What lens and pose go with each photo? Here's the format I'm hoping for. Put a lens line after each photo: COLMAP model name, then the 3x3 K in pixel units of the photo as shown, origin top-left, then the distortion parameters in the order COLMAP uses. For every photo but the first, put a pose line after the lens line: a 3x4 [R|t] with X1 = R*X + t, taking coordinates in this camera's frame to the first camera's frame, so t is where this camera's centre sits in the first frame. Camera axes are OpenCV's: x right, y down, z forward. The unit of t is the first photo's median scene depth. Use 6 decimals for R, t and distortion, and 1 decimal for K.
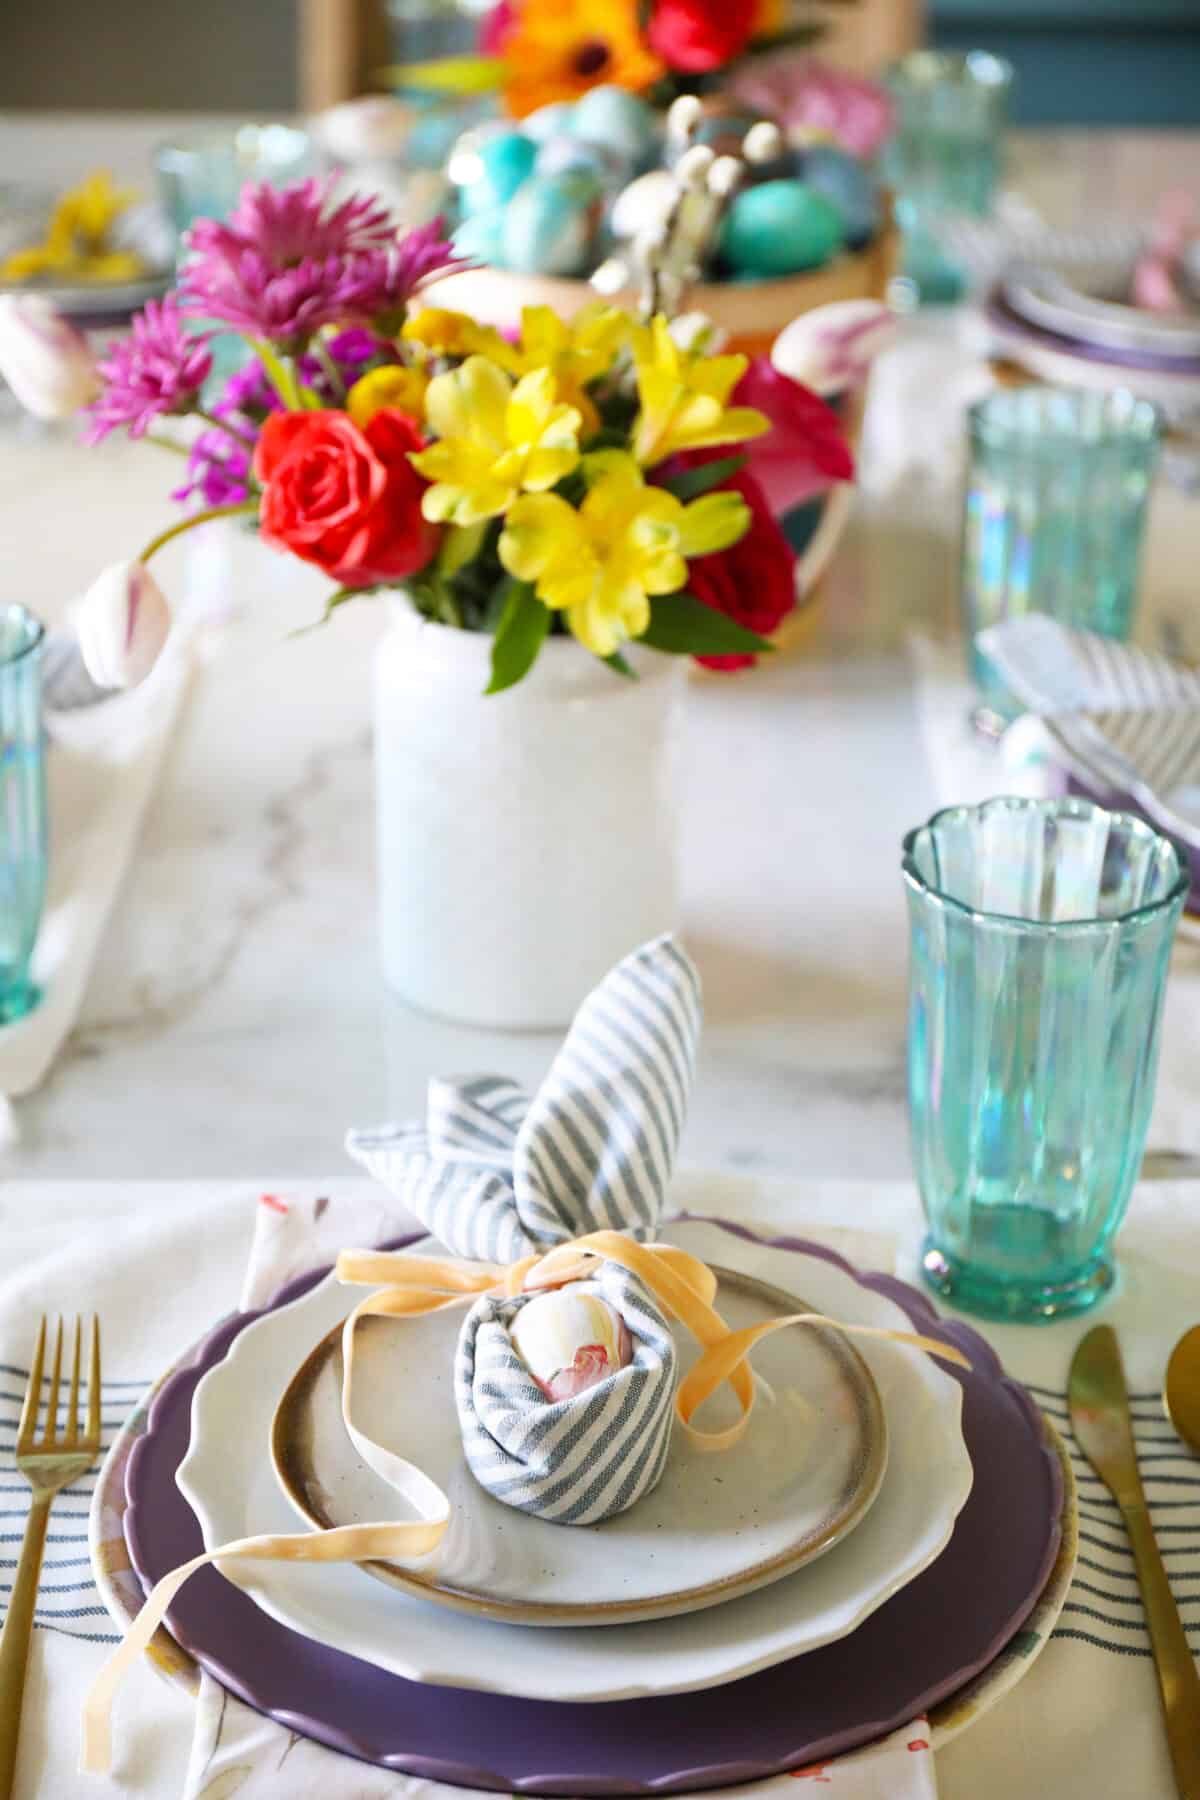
lens RADIAL K [[3626.1, 0, 600.0], [0, 3626.1, 900.0], [0, 0, 1]] dist [0.094926, 0.472398]
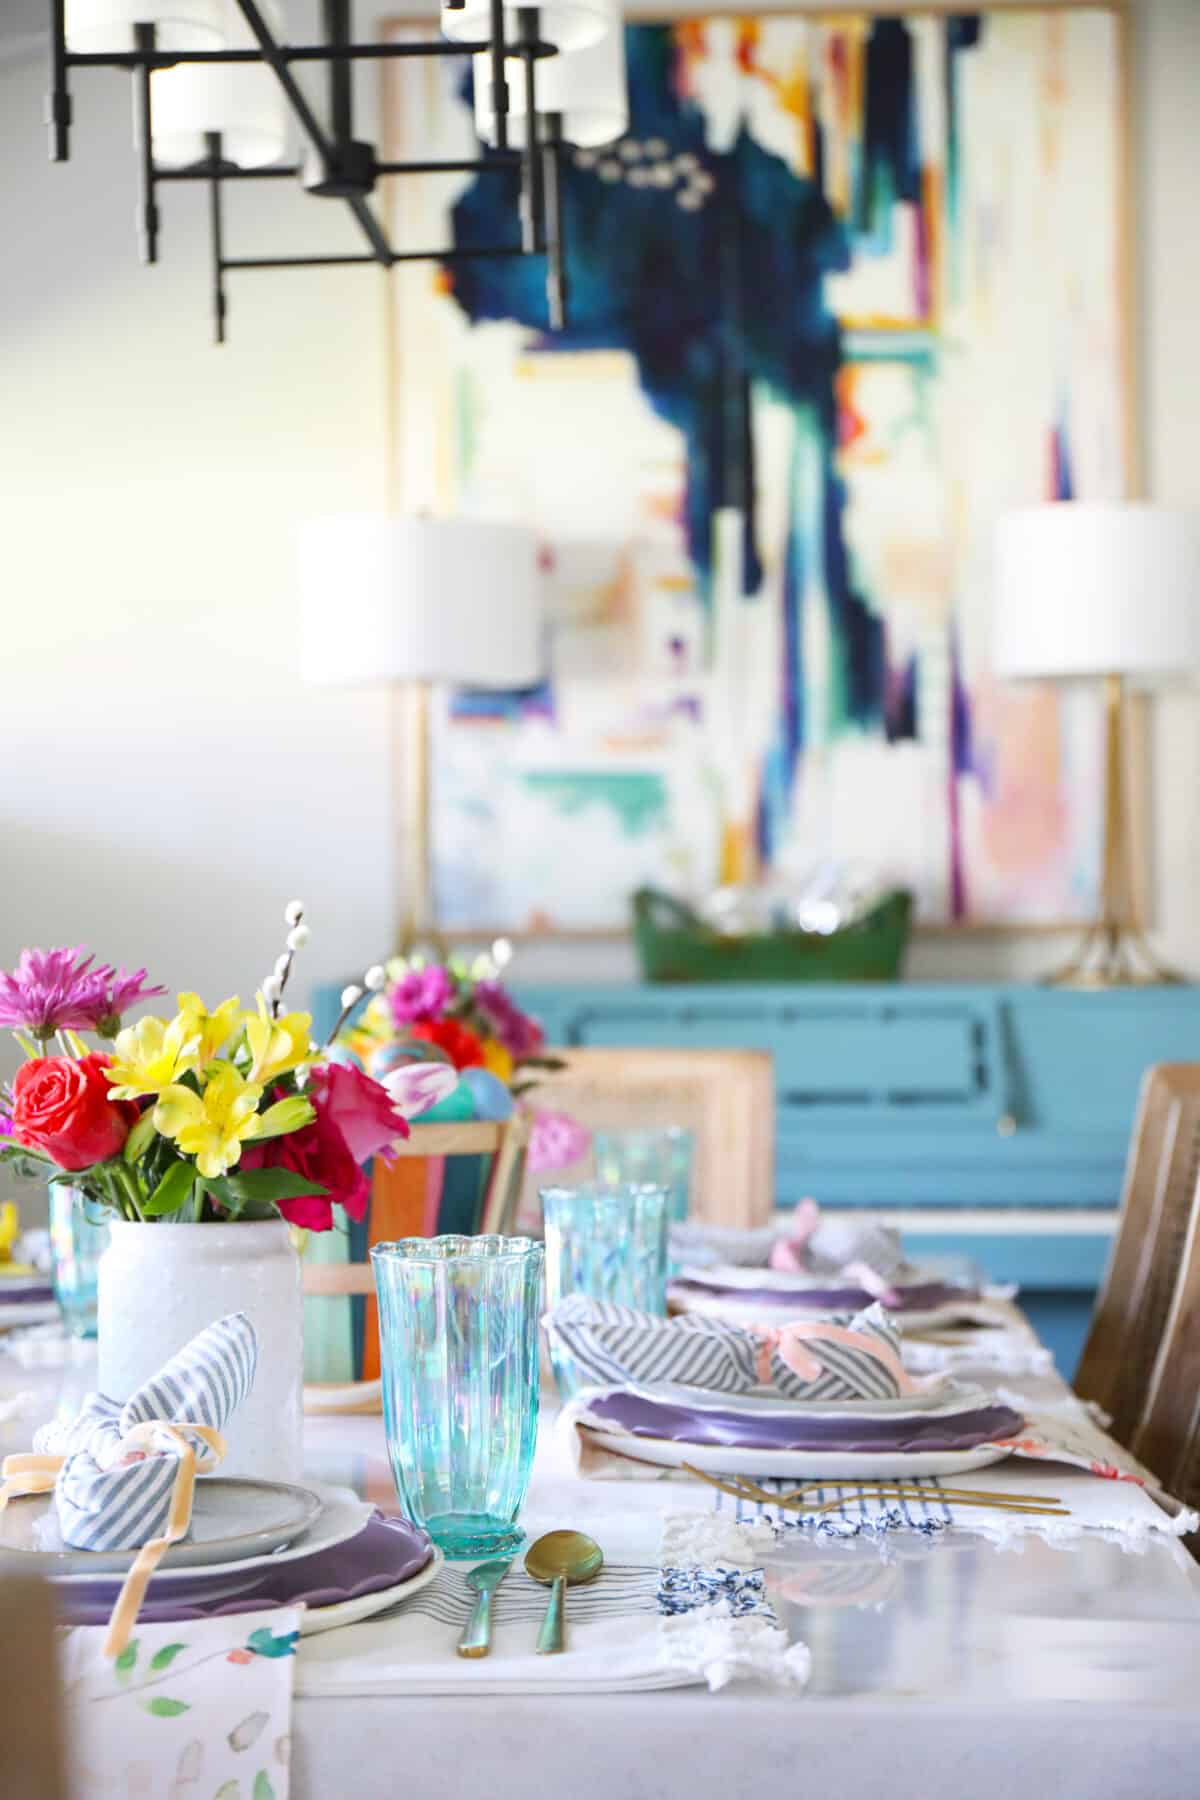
lens RADIAL K [[3626.1, 0, 600.0], [0, 3626.1, 900.0], [0, 0, 1]] dist [0.094926, 0.472398]
pose [[0.999433, -0.019234, -0.027621, 0.160791], [0.005772, 0.906417, -0.422345, 0.367087], [0.033160, 0.421946, 0.906014, -0.369260]]
